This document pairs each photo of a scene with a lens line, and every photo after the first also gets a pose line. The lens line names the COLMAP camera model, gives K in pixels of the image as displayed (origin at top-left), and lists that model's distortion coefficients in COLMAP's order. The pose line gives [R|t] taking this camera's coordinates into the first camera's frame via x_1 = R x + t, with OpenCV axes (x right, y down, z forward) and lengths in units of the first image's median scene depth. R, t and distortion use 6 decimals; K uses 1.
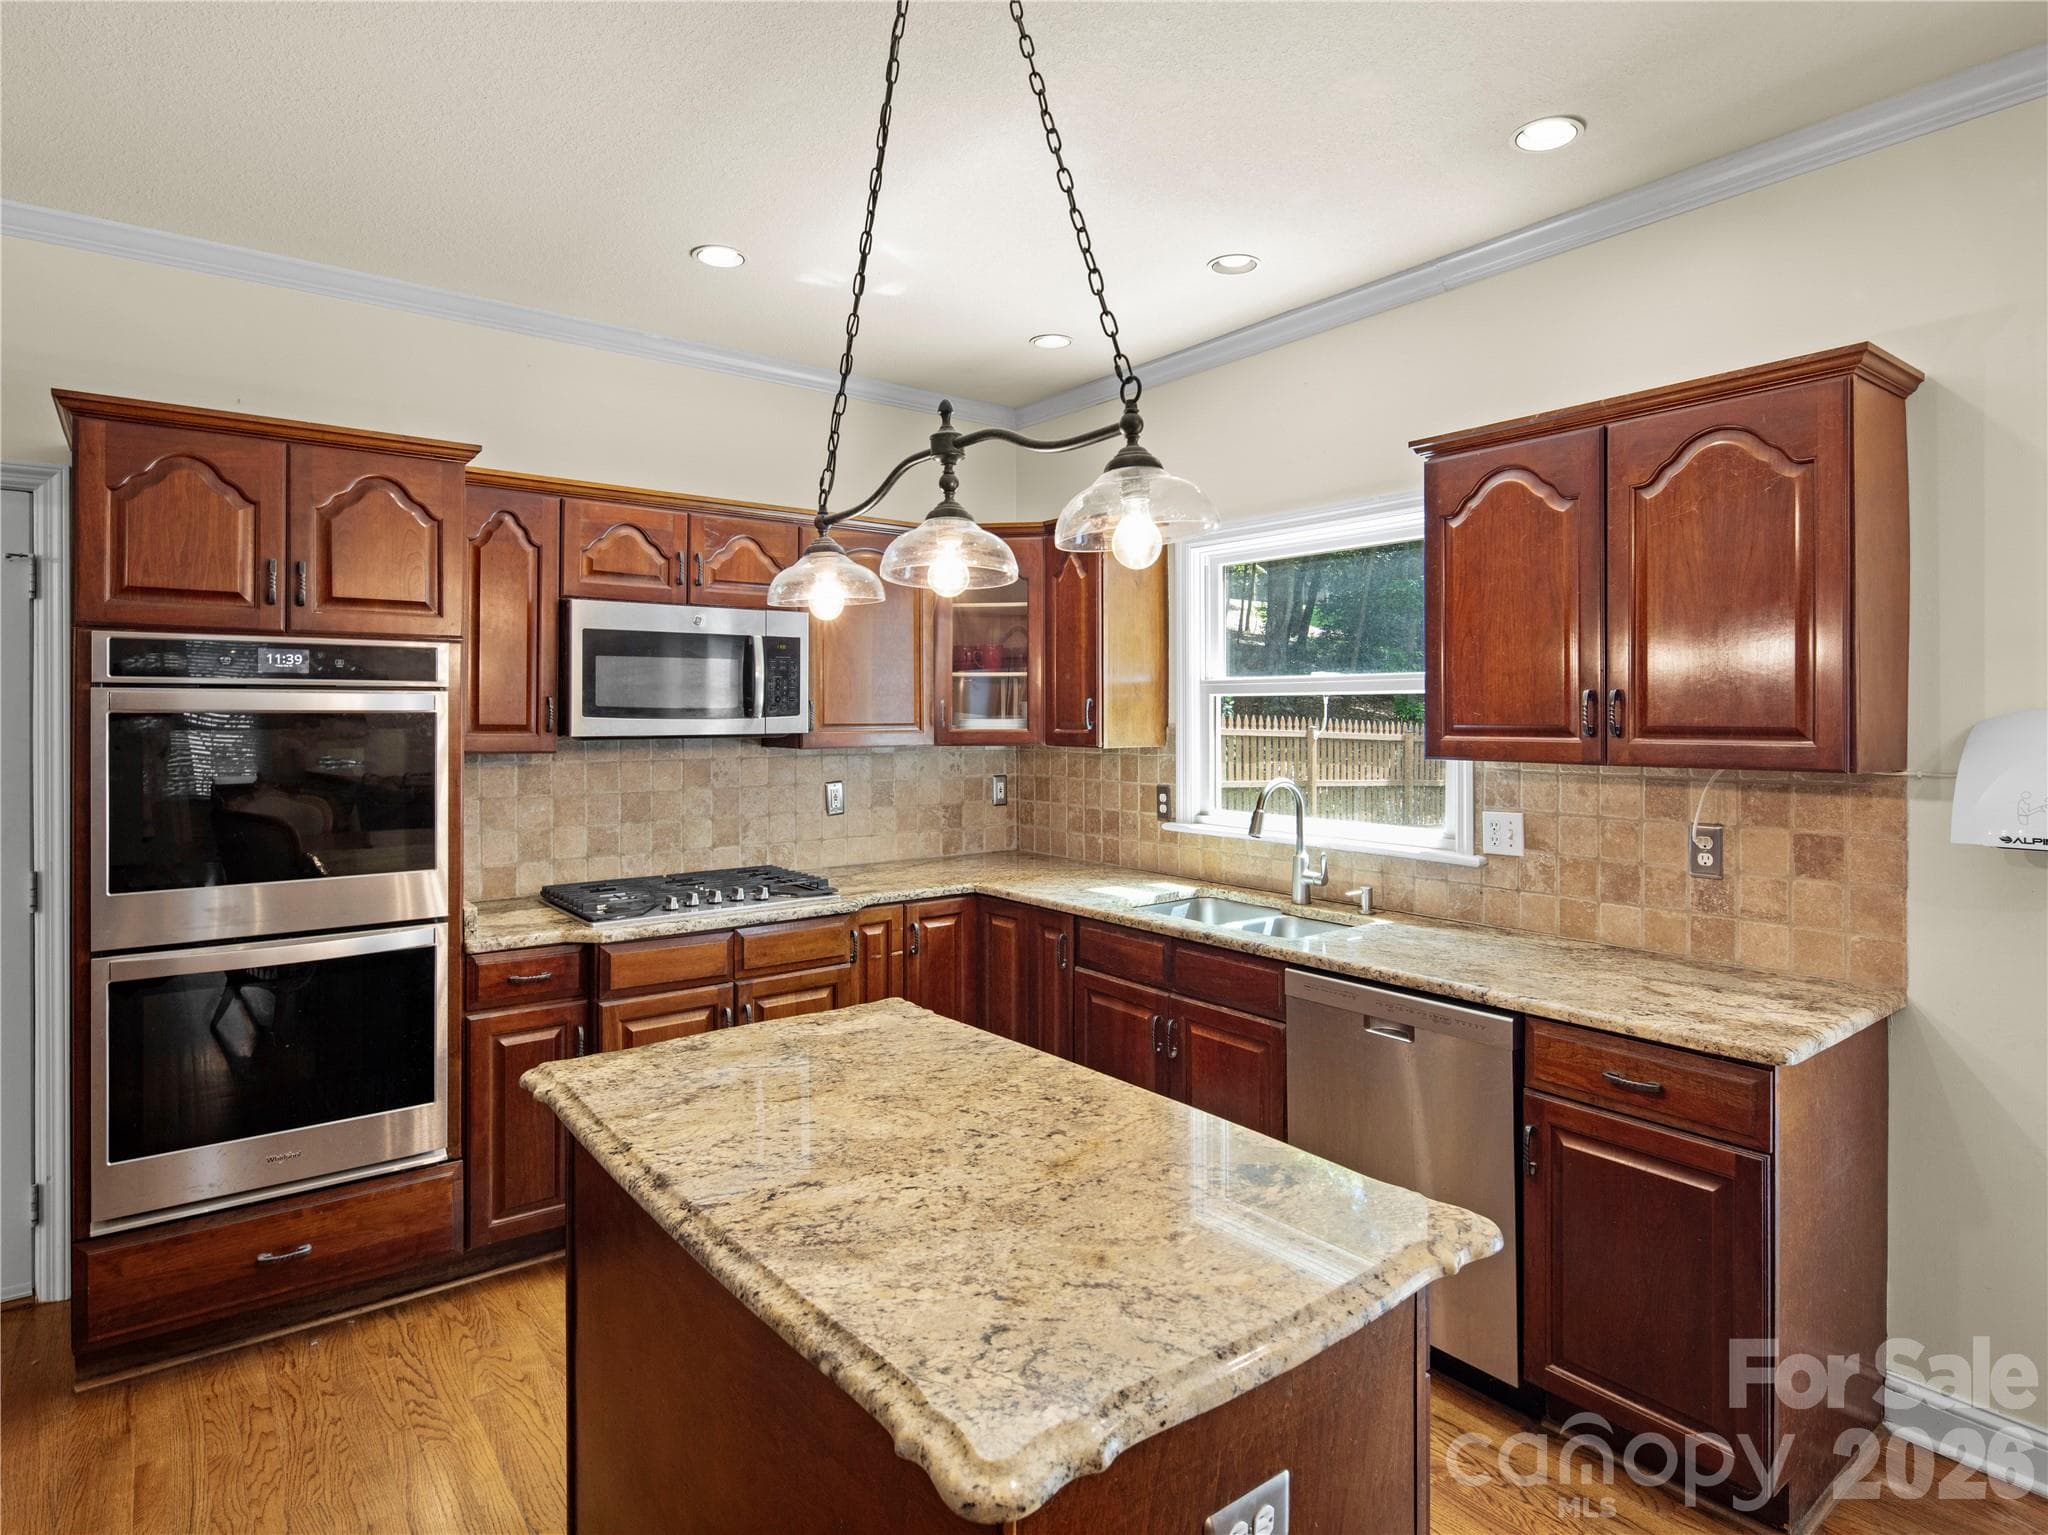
lens RADIAL K [[1118.8, 0, 1065.3], [0, 1118.8, 716.5], [0, 0, 1]] dist [0.000540, -0.000680]
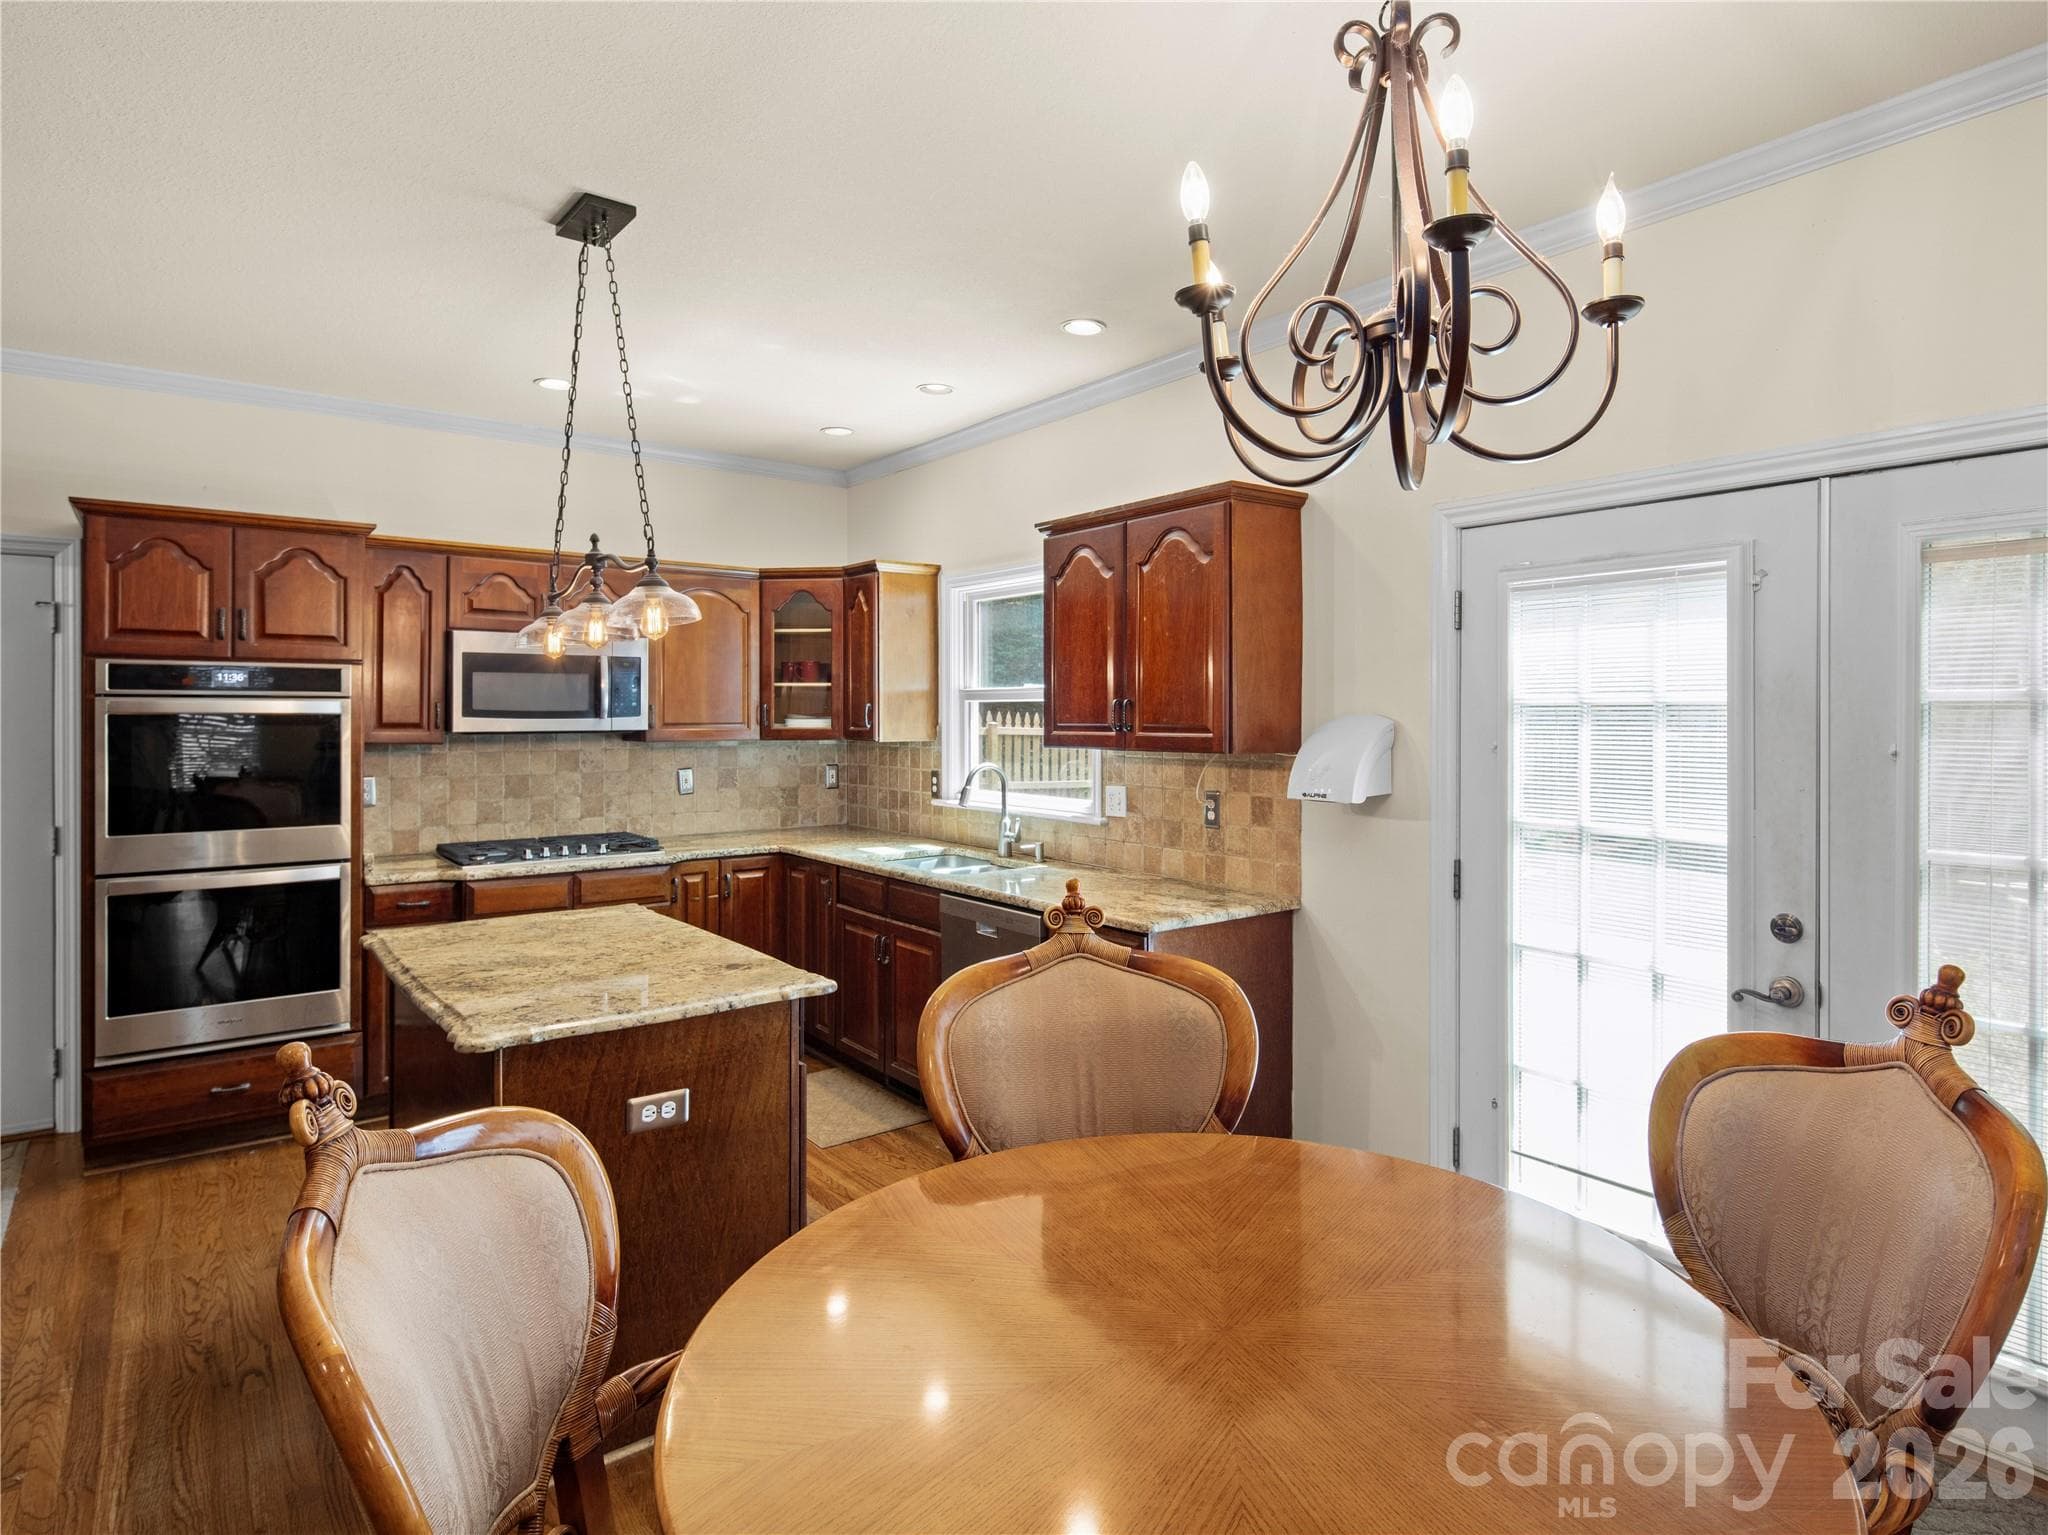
lens RADIAL K [[1109.6, 0, 1088.9], [0, 1109.6, 717.6], [0, 0, 1]] dist [0.001920, -0.001556]
pose [[0.999942, 0.000804, 0.010755, 0.338004], [-0.000800, 1.000000, -0.000299, 0.000442], [-0.010755, 0.000291, 0.999942, -0.381668]]
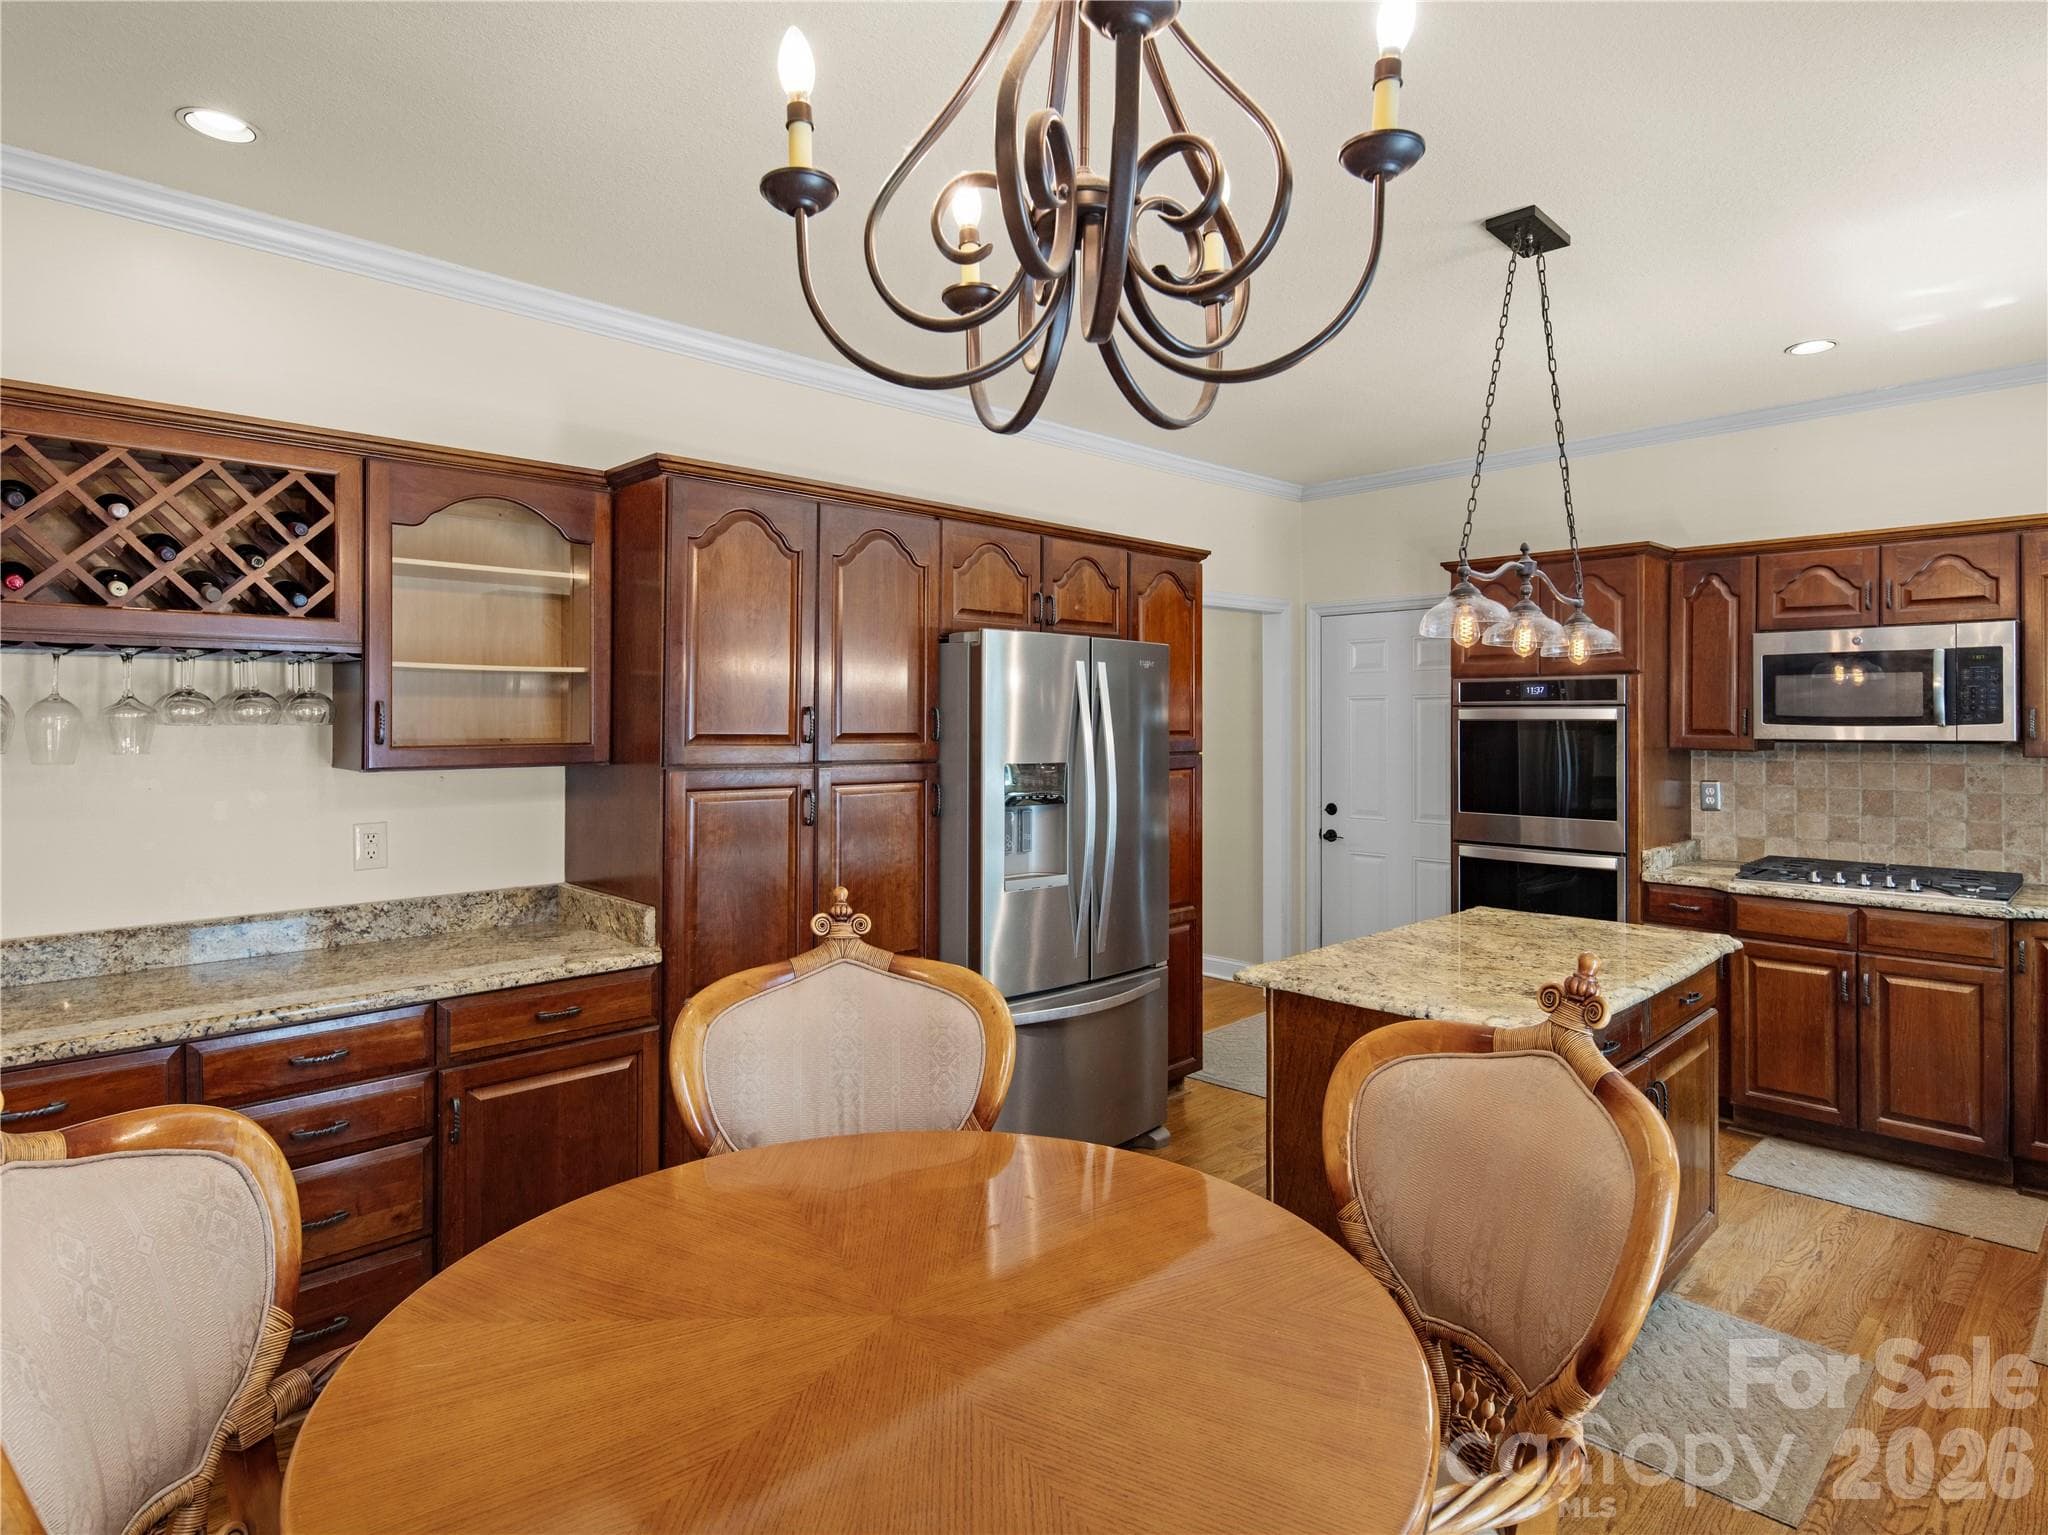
lens RADIAL K [[1118.8, 0, 1065.3], [0, 1118.8, 716.5], [0, 0, 1]] dist [0.000540, -0.000680]
pose [[0.116262, -0.004756, -0.993207, 0.816421], [-0.003758, 0.999979, -0.005228, 0.001991], [0.993211, 0.004341, 0.116241, 0.050844]]
